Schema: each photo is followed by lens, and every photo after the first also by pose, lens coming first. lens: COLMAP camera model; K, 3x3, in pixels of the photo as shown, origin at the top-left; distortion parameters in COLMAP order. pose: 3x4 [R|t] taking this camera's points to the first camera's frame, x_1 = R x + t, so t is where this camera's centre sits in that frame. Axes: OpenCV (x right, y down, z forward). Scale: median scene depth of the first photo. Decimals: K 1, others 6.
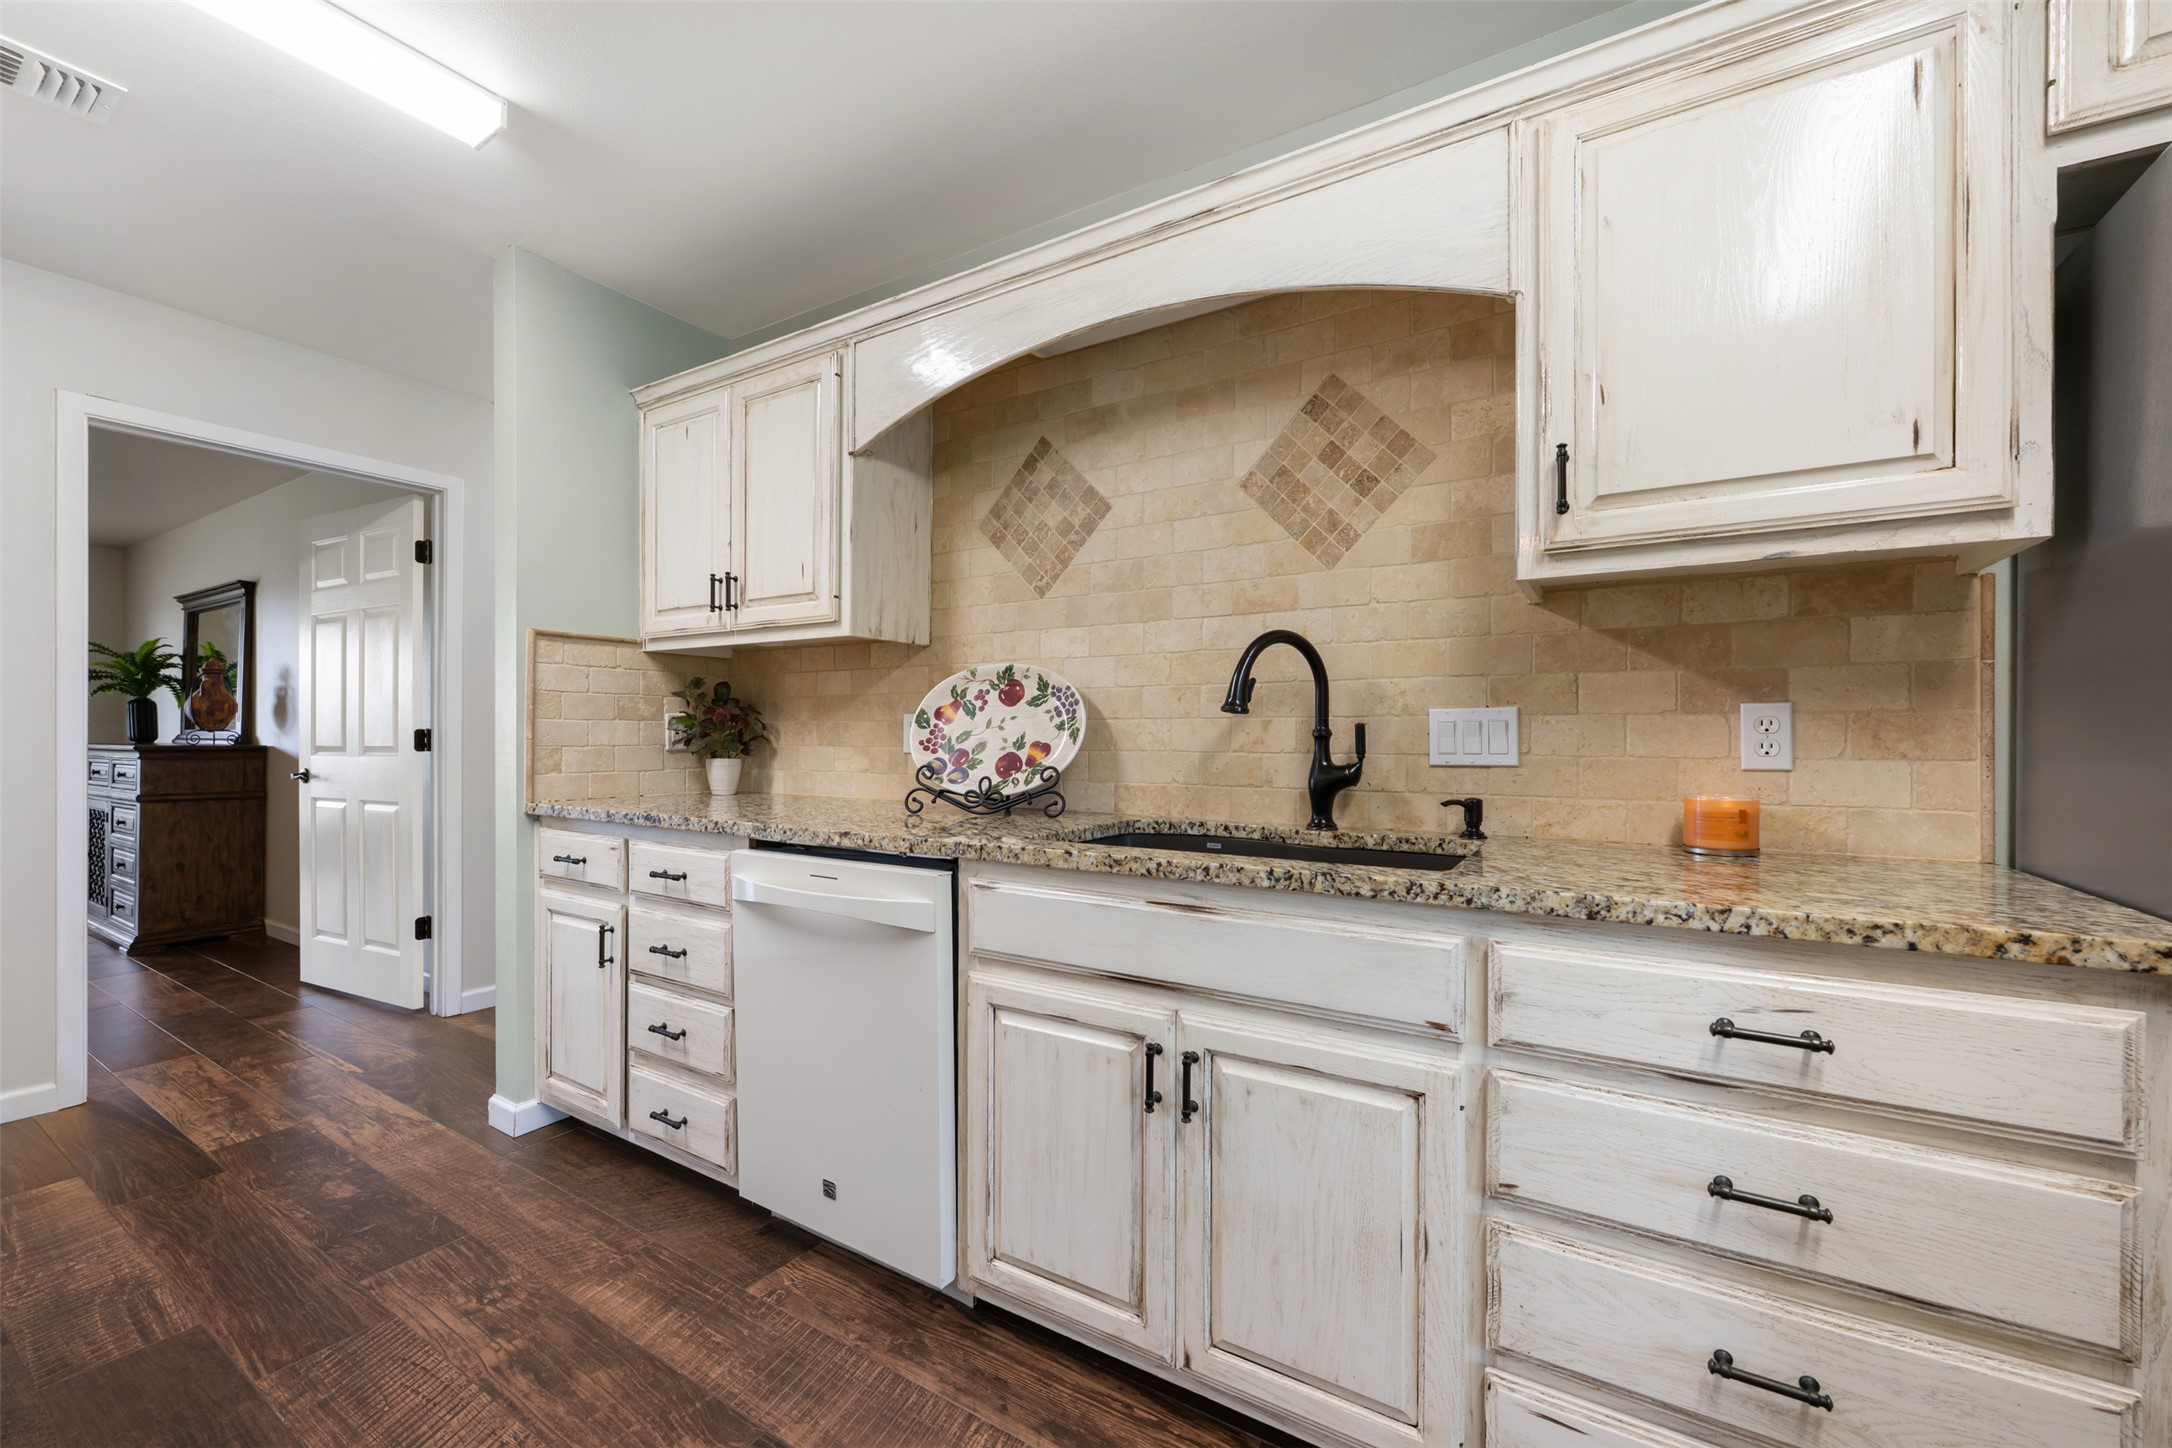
lens RADIAL K [[863.2, 0, 1083.9], [0, 863.2, 736.0], [0, 0, 1]] dist [-0.001404, 0.000195]
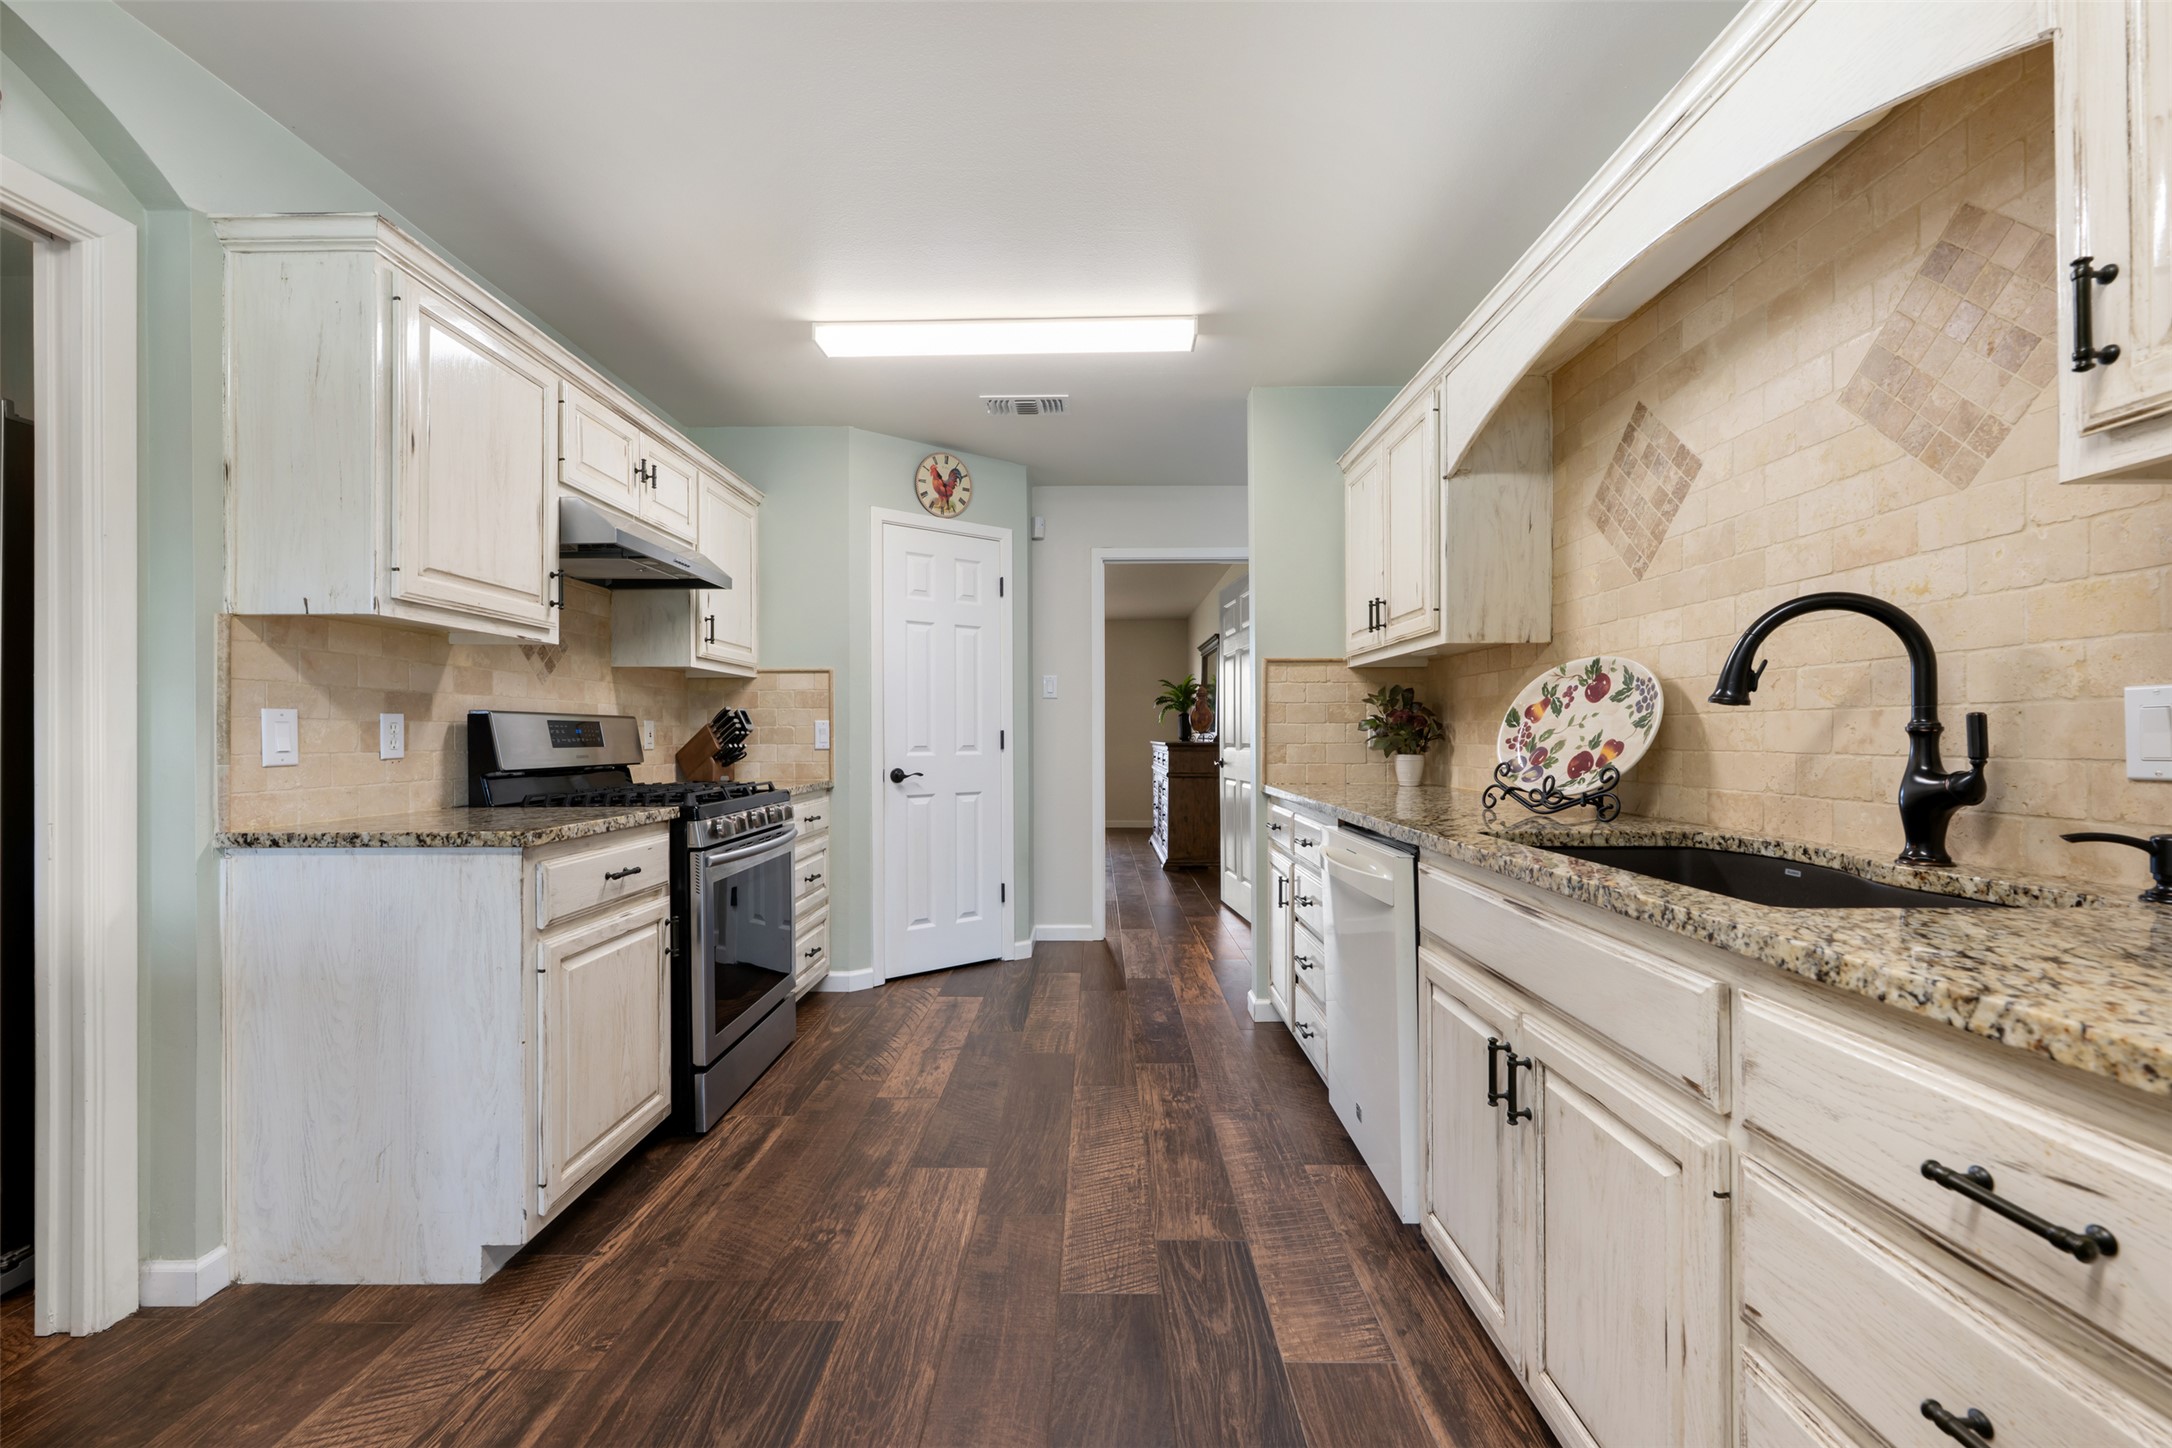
lens RADIAL K [[858.5, 0, 1084.5], [0, 858.5, 729.0], [0, 0, 1]] dist [-0.000853, 0.000336]
pose [[0.519193, -0.010360, -0.854594, 0.442088], [0.004265, 0.999945, -0.009530, 0.001097], [0.854646, 0.001303, 0.519209, 0.043014]]
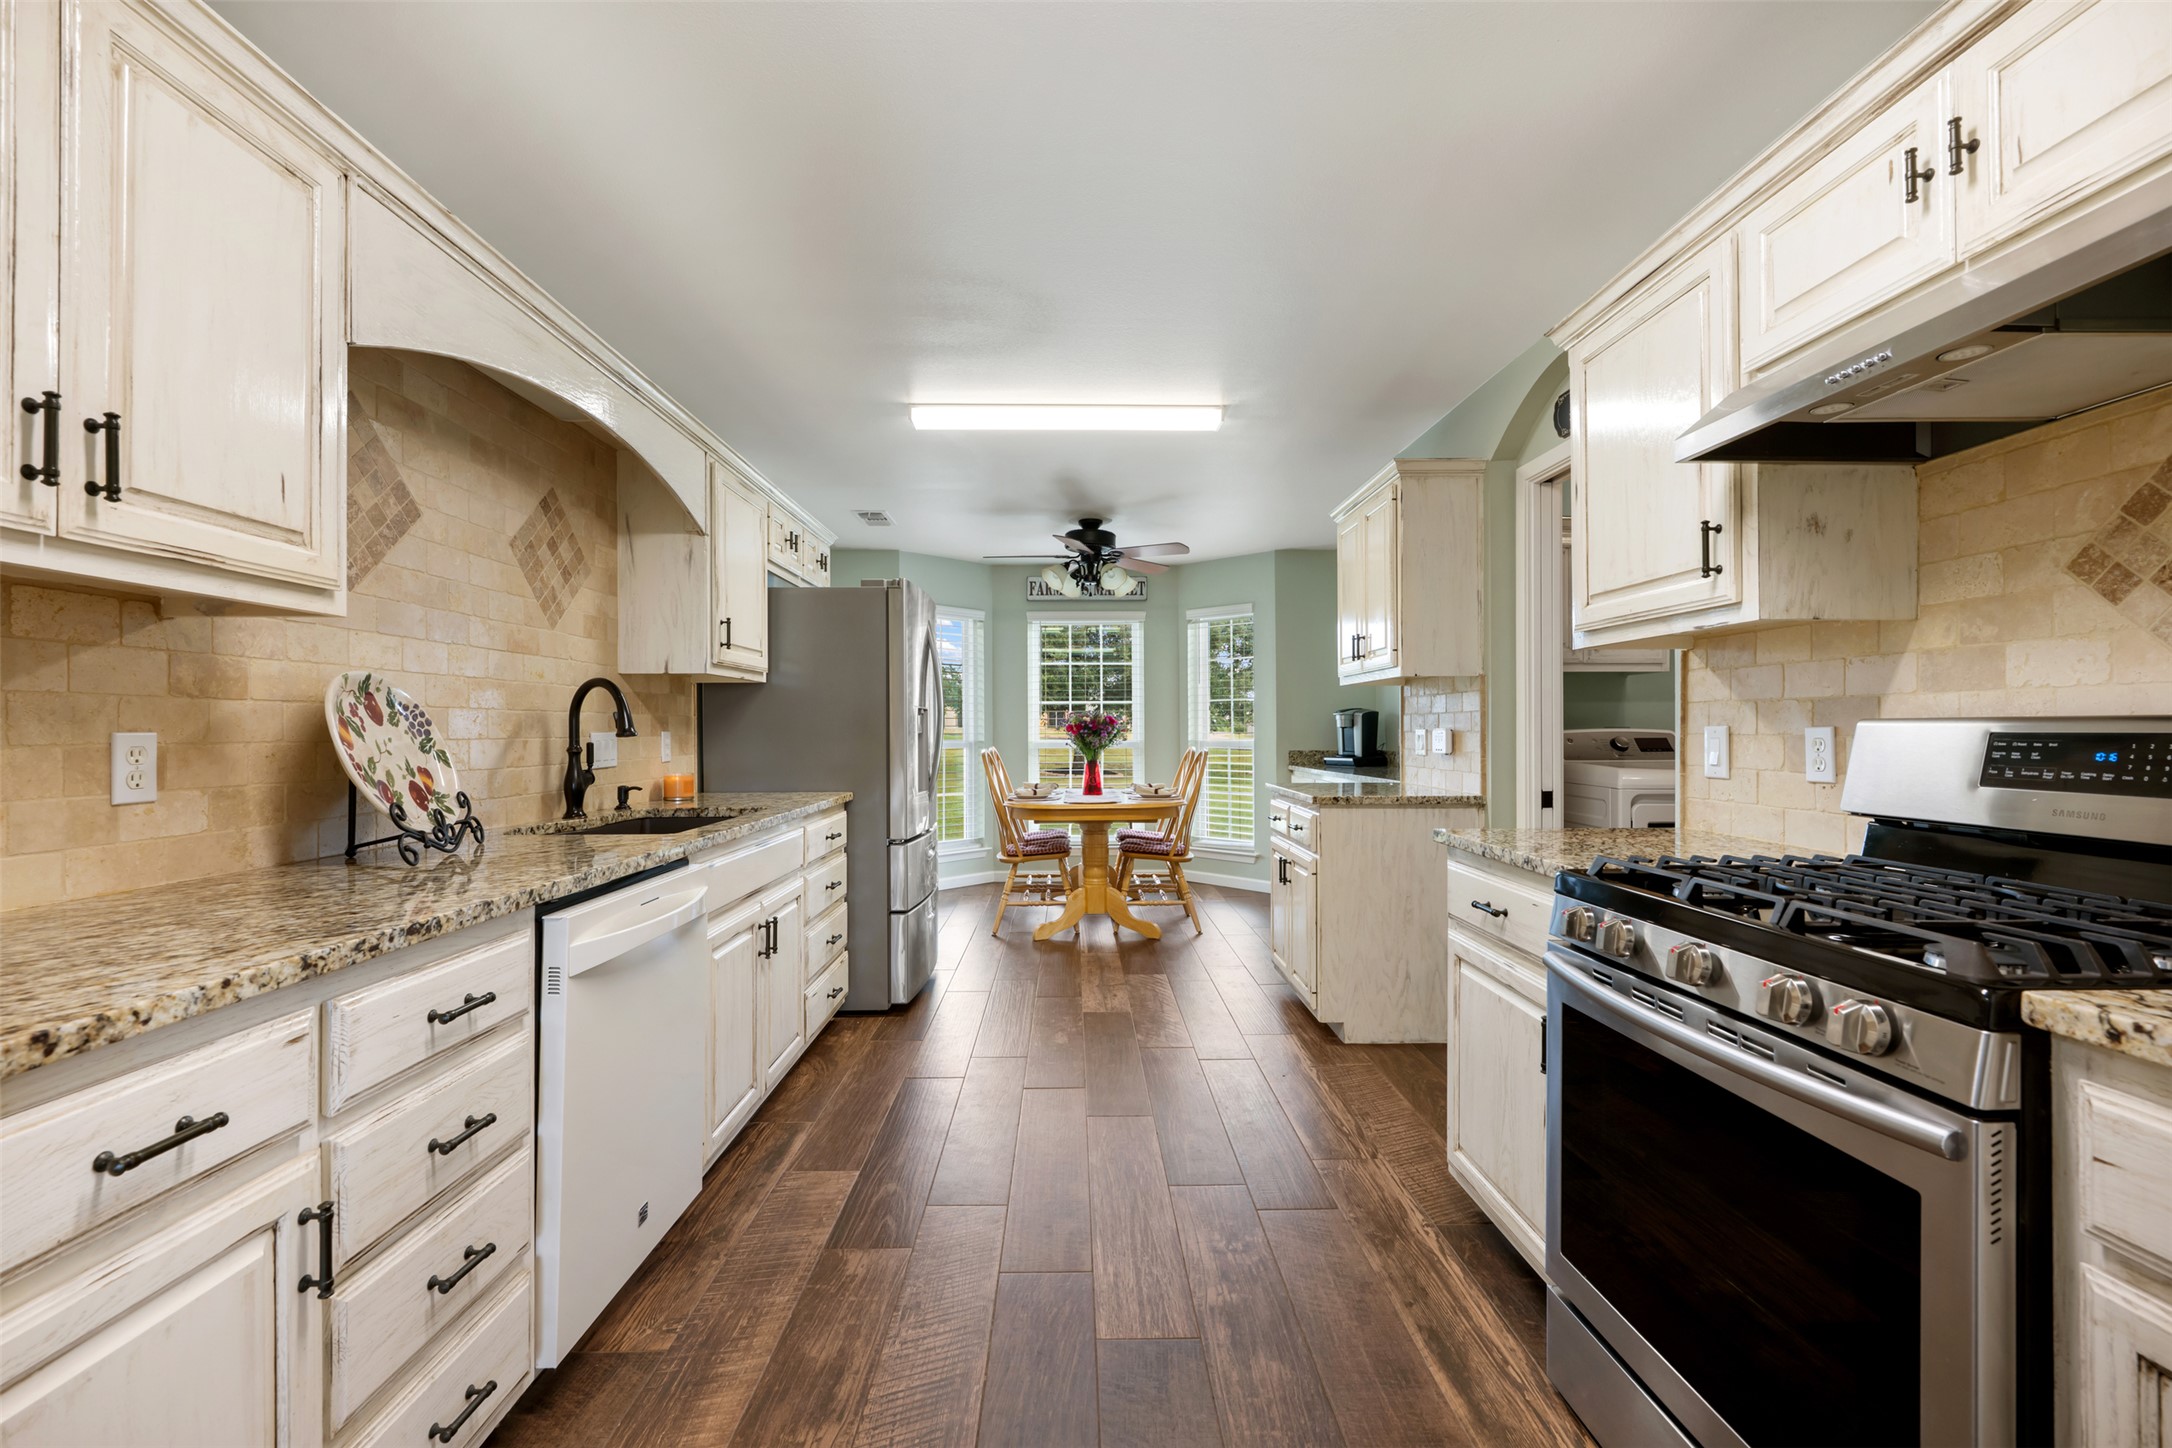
lens RADIAL K [[912.7, 0, 1086.0], [0, 912.7, 724.0], [0, 0, 1]] dist [0.000908, 0.000114]
pose [[-0.546478, 0.004328, 0.837462, -1.215708], [0.002815, 0.999990, -0.003332, -0.032563], [-0.837469, 0.000537, -0.546485, 0.951290]]
